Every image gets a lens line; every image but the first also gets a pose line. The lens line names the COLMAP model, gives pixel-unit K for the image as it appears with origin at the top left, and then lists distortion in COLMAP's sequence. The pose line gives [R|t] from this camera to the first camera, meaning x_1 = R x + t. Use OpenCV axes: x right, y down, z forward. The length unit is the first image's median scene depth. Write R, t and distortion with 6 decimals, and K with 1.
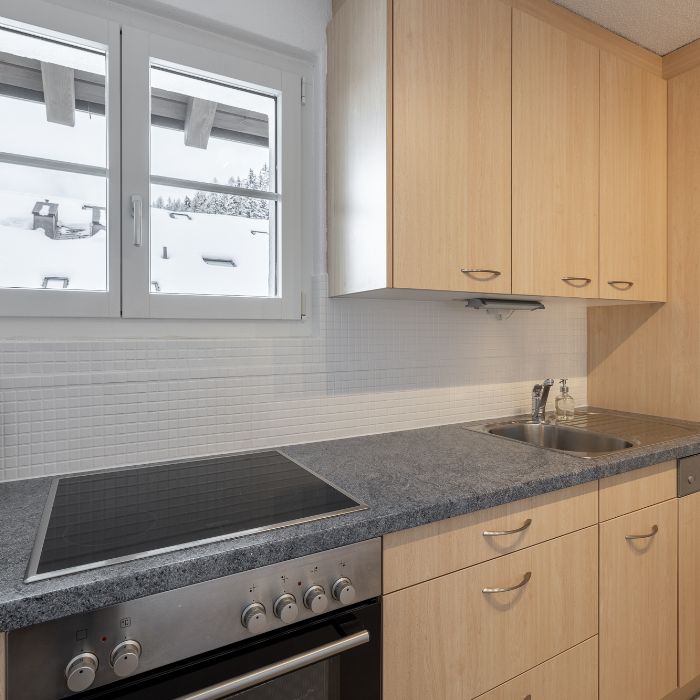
lens RADIAL K [[443.5, 0, 343.8], [0, 443.5, 346.2], [0, 0, 1]] dist [0.034655, -0.002284]
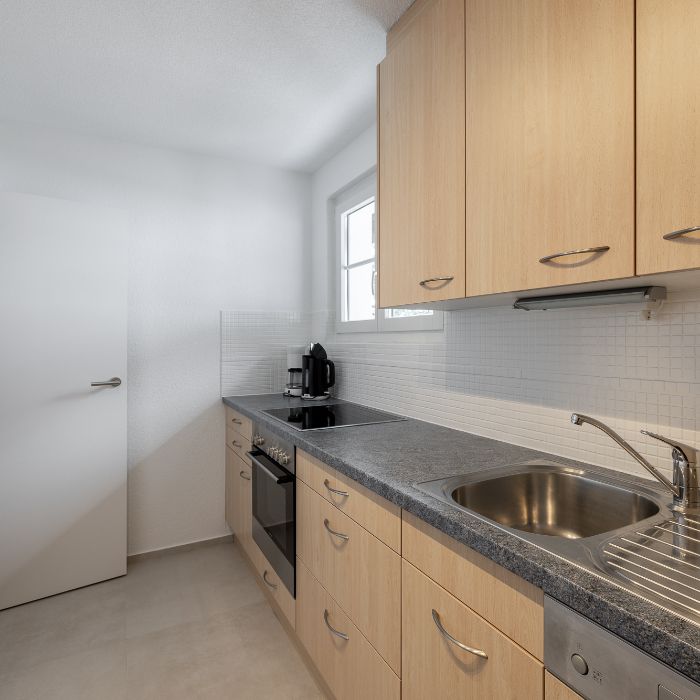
lens RADIAL K [[443.5, 0, 346.3], [0, 443.5, 347.2], [0, 0, 1]] dist [0.034655, -0.002284]
pose [[-0.022982, 0.025079, -0.999421, 1.273701], [-0.015266, 0.999560, 0.025434, -0.038010], [0.999619, 0.015842, -0.022589, 0.795814]]
